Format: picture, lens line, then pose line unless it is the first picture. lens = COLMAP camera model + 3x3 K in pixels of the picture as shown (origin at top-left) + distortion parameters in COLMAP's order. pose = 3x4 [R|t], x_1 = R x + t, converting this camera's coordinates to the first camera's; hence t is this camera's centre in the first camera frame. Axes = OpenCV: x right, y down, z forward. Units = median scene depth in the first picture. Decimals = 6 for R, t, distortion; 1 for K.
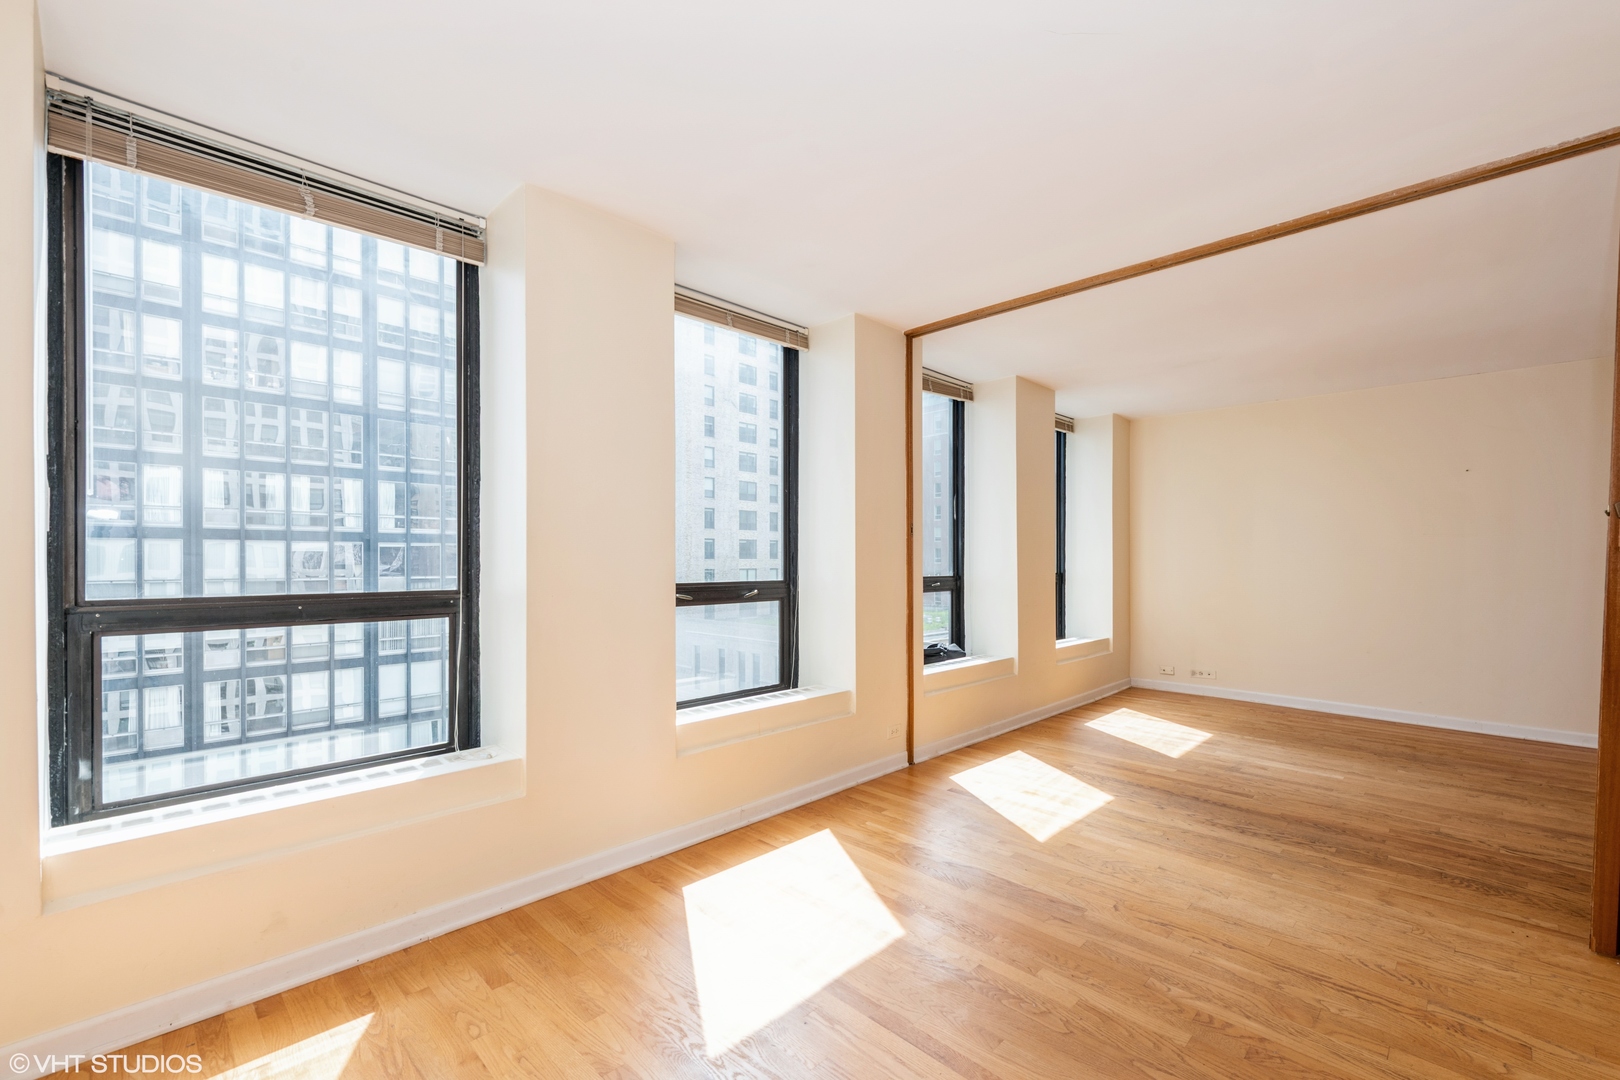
lens RADIAL K [[686.7, 0, 819.6], [0, 686.7, 563.6], [0, 0, 1]] dist [0.005182, -0.000697]
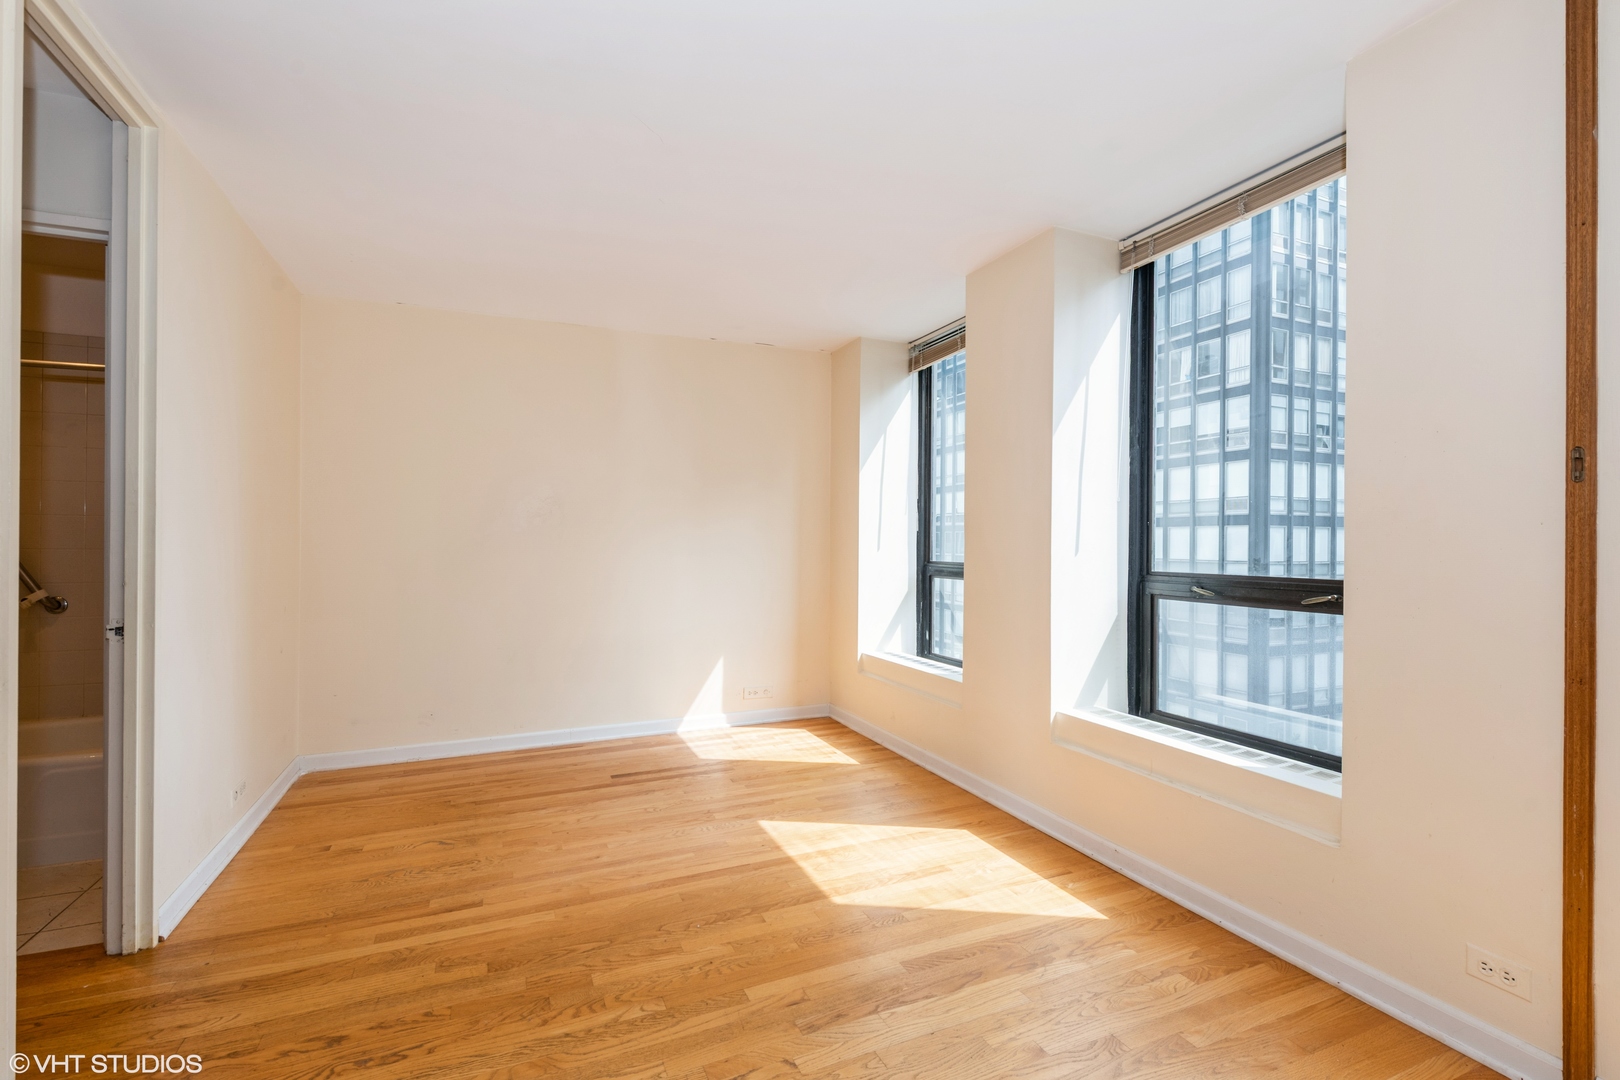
lens RADIAL K [[721.0, 0, 807.7], [0, 721.0, 544.2], [0, 0, 1]] dist [0.010338, -0.000889]
pose [[-0.384245, 0.000053, -0.923231, 0.090310], [-0.009926, 0.999942, 0.004188, -0.000751], [0.923178, 0.010774, -0.384222, 0.107684]]
